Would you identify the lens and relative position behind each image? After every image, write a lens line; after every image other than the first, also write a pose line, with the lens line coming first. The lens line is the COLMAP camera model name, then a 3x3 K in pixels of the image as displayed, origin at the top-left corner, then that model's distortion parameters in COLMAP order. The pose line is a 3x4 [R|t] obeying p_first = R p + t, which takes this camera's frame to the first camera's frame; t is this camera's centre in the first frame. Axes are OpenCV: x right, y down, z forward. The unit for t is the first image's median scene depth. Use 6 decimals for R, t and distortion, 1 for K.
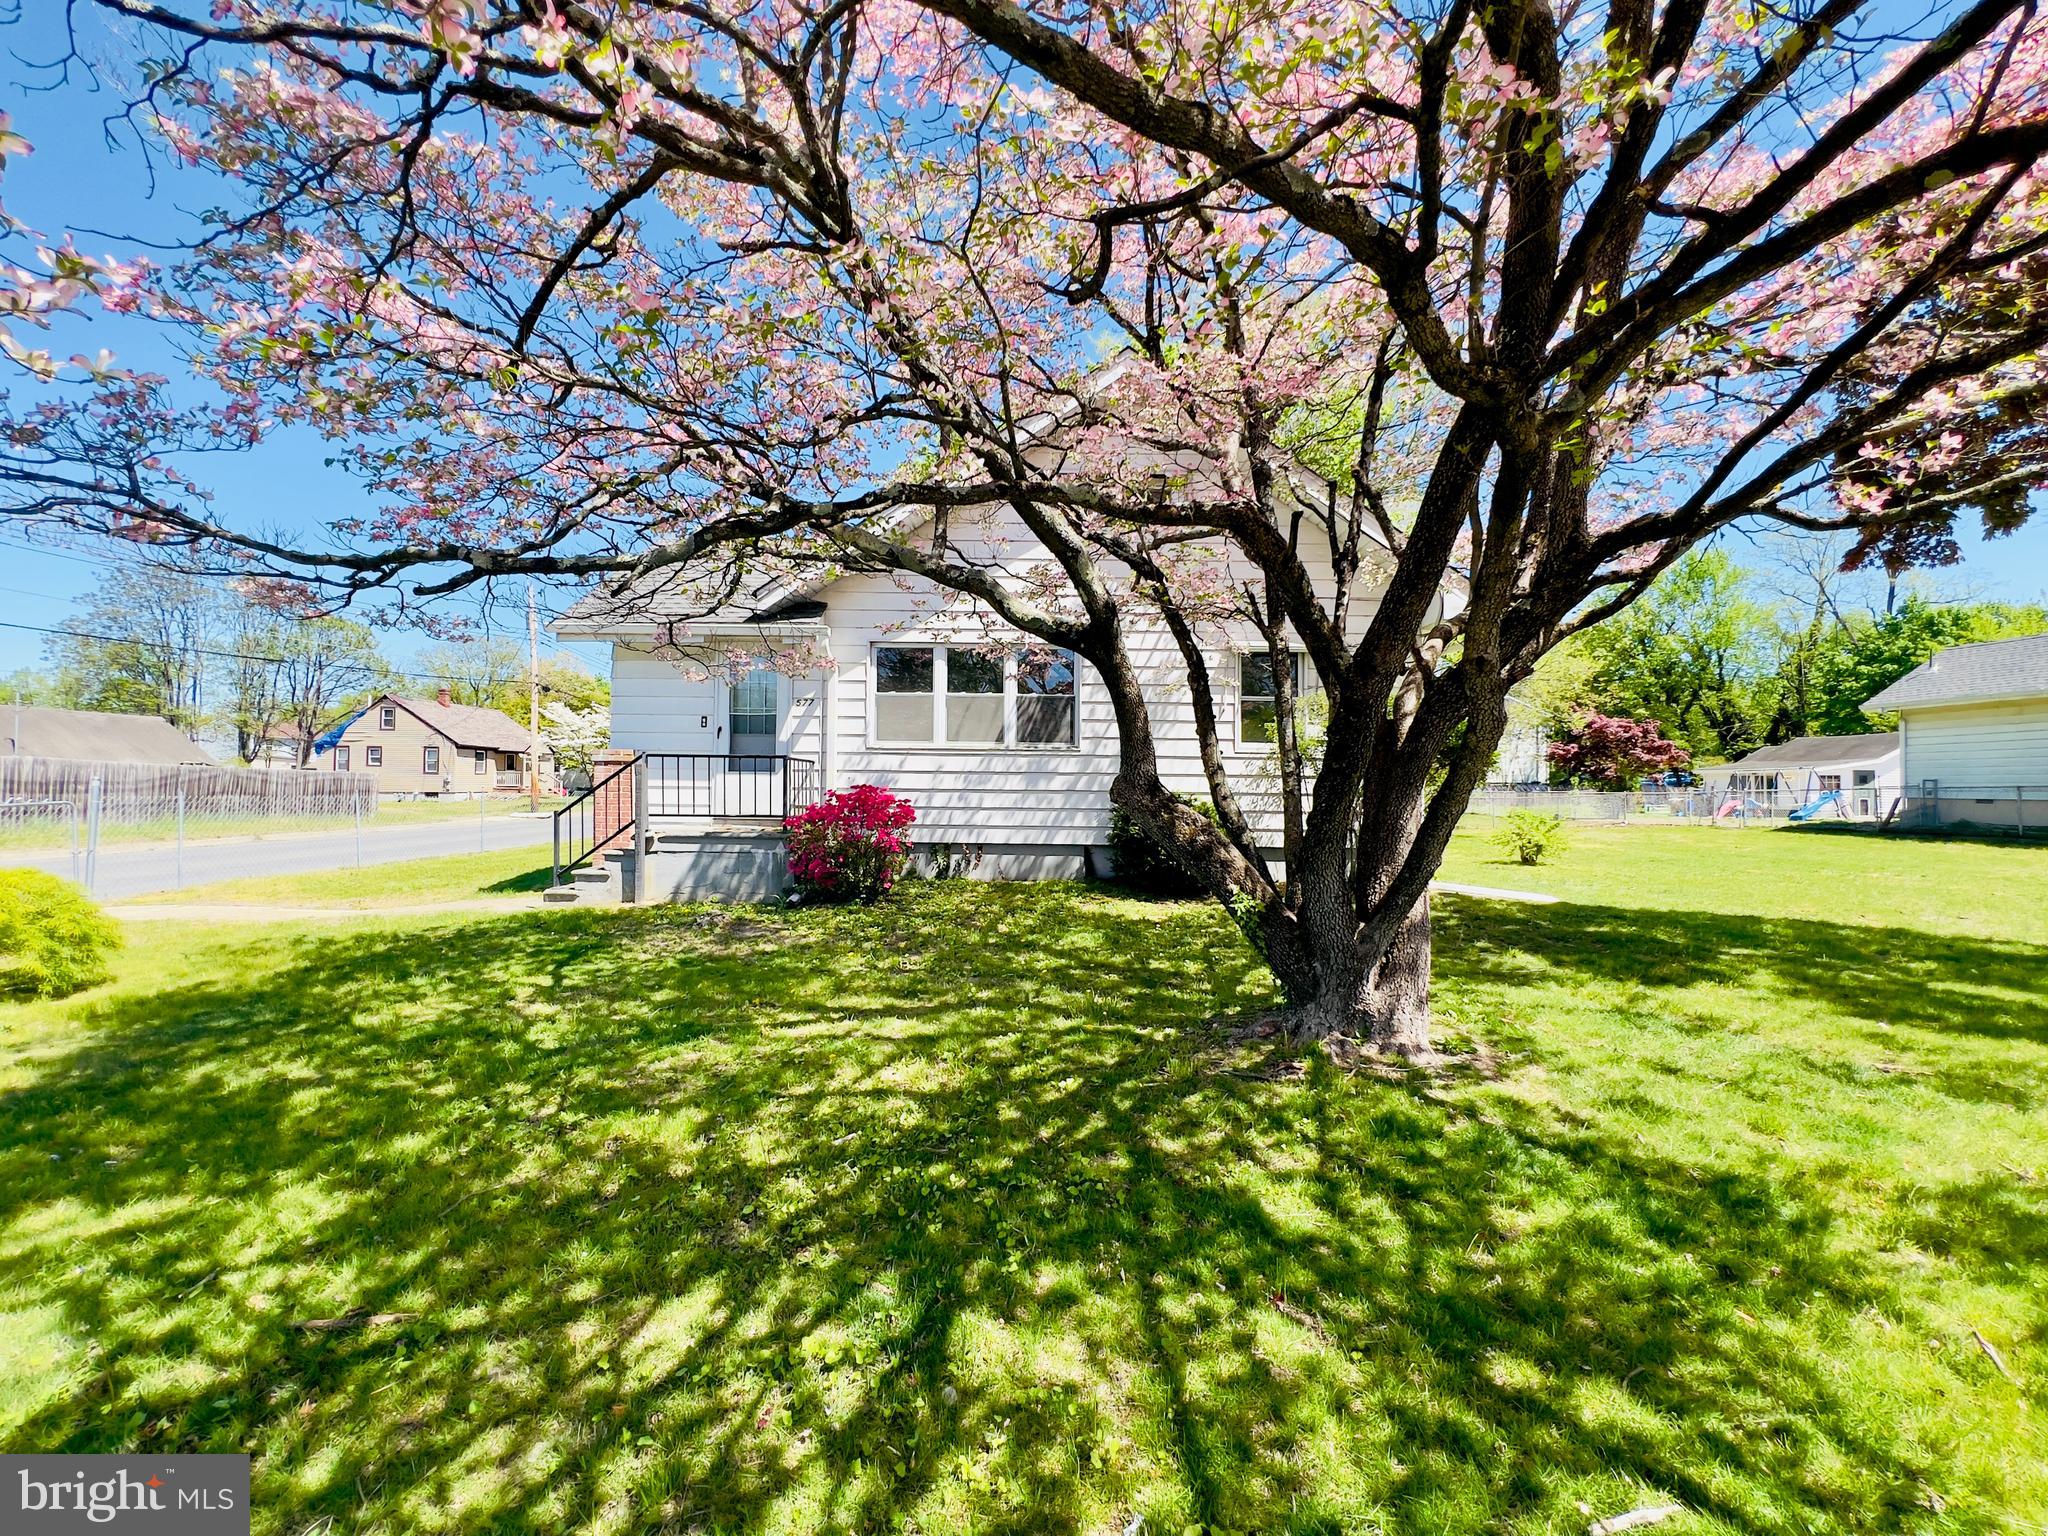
lens RADIAL K [[822.4, 0, 1027.9], [0, 822.4, 767.4], [0, 0, 1]] dist [0.000293, -0.000008]
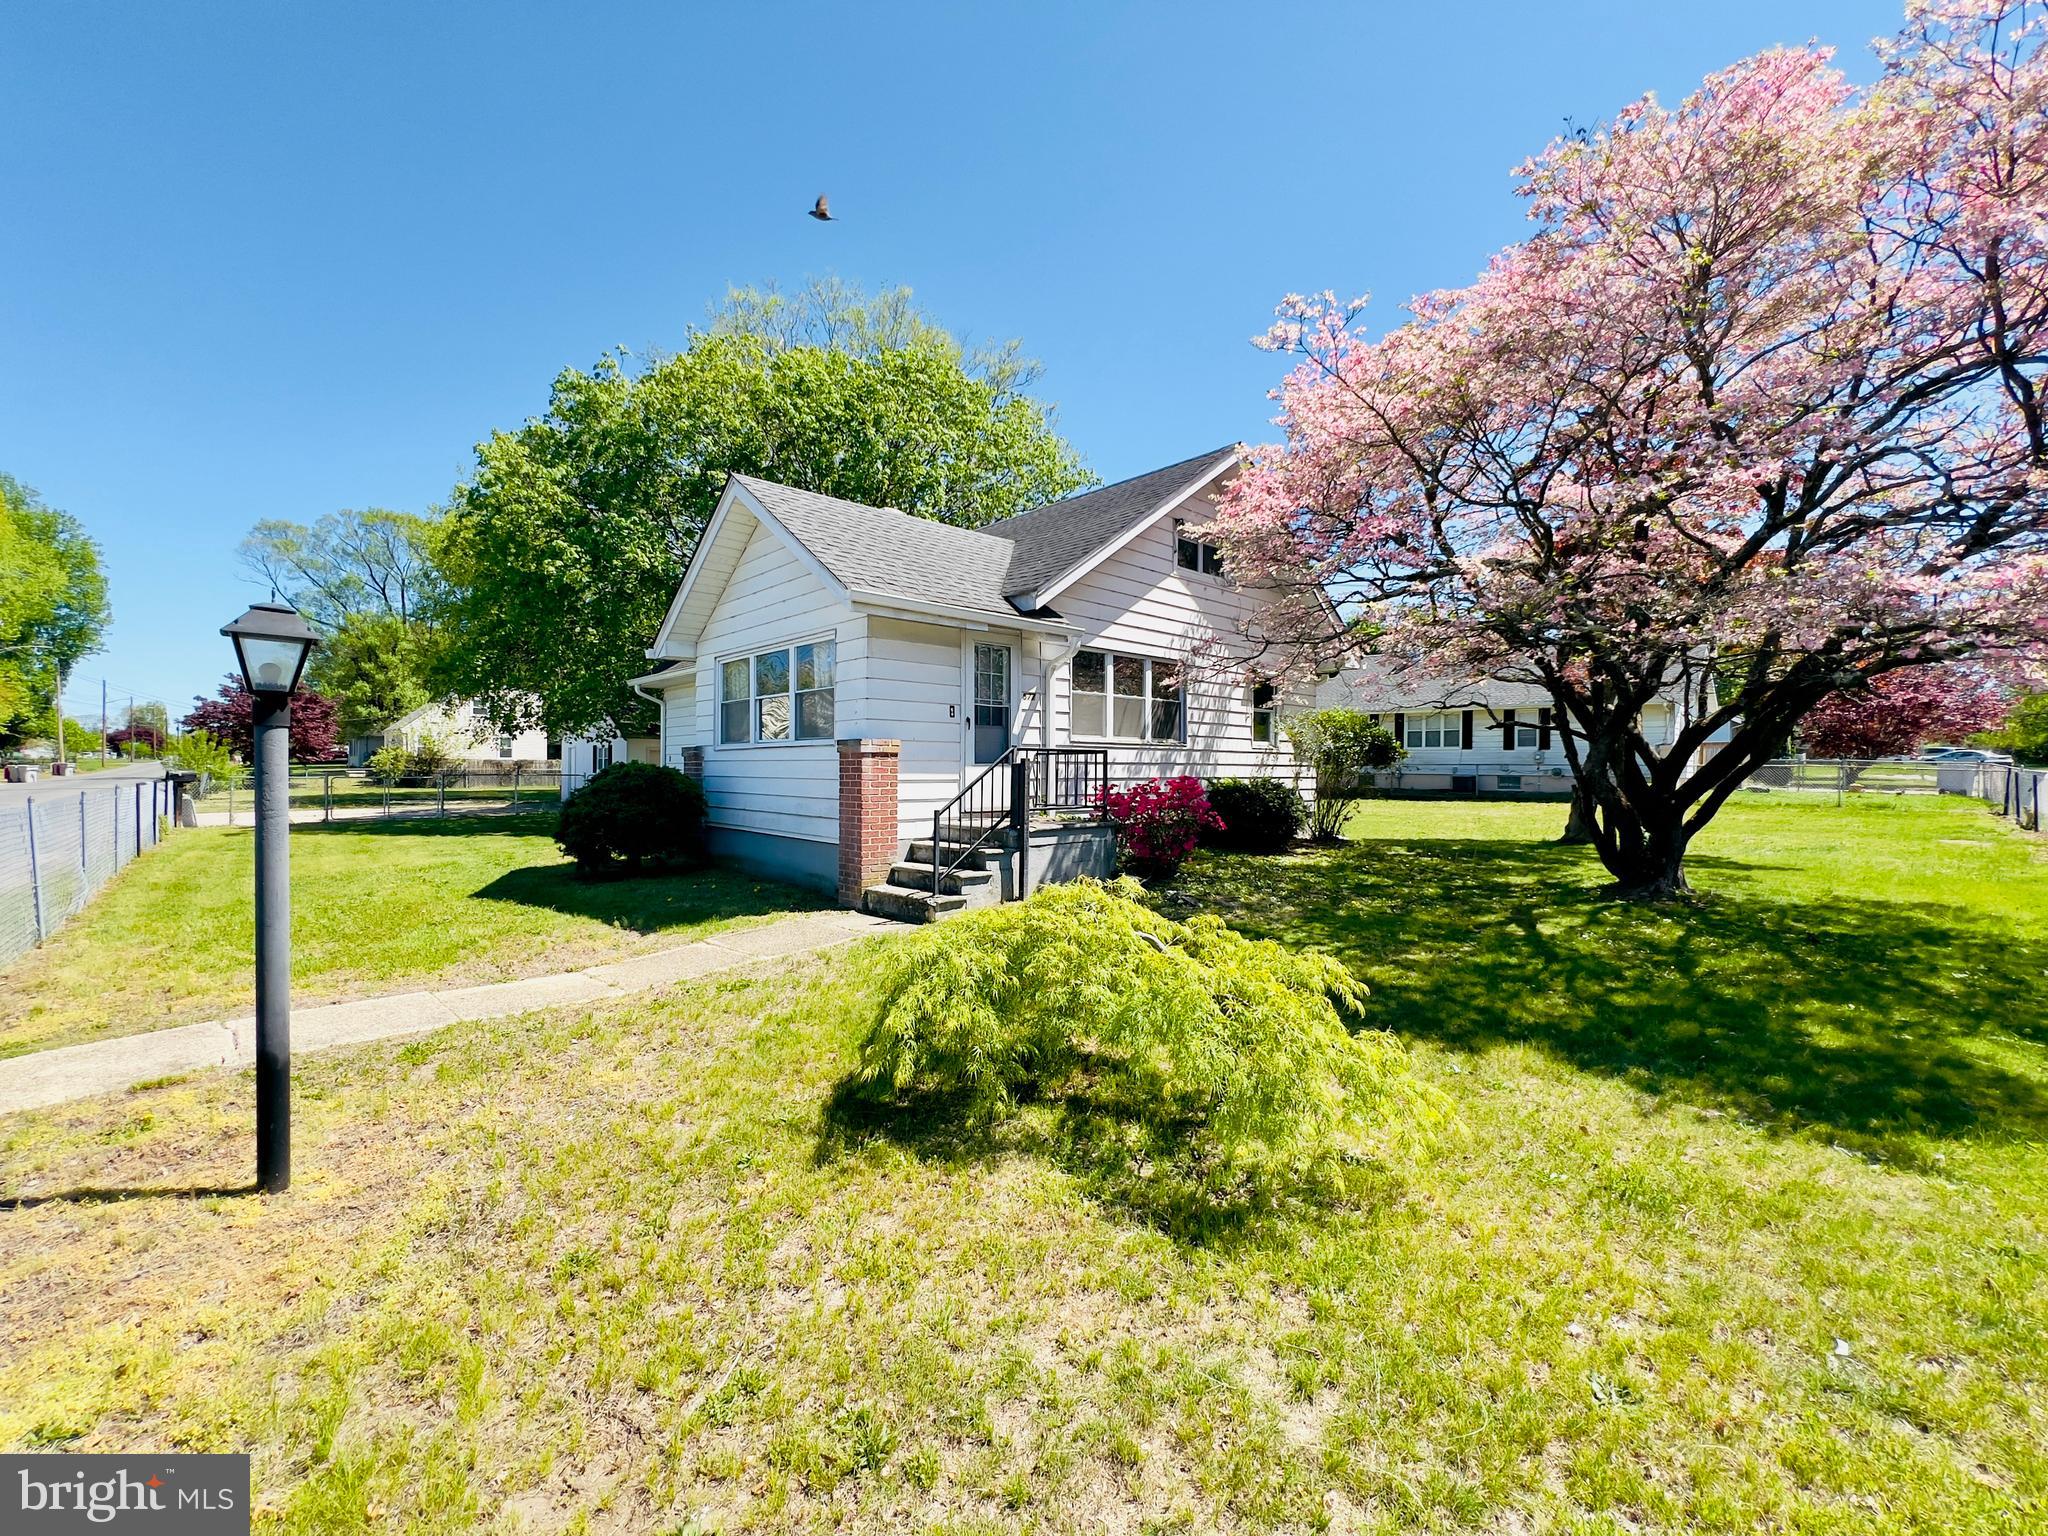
lens RADIAL K [[822.4, 0, 1024.0], [0, 822.4, 770.2], [0, 0, 1]] dist [0.000293, -0.000008]
pose [[0.756187, -0.011020, 0.654263, -0.934478], [0.002607, 0.999901, 0.013829, -0.001608], [-0.654351, -0.008752, 0.756140, 0.229158]]
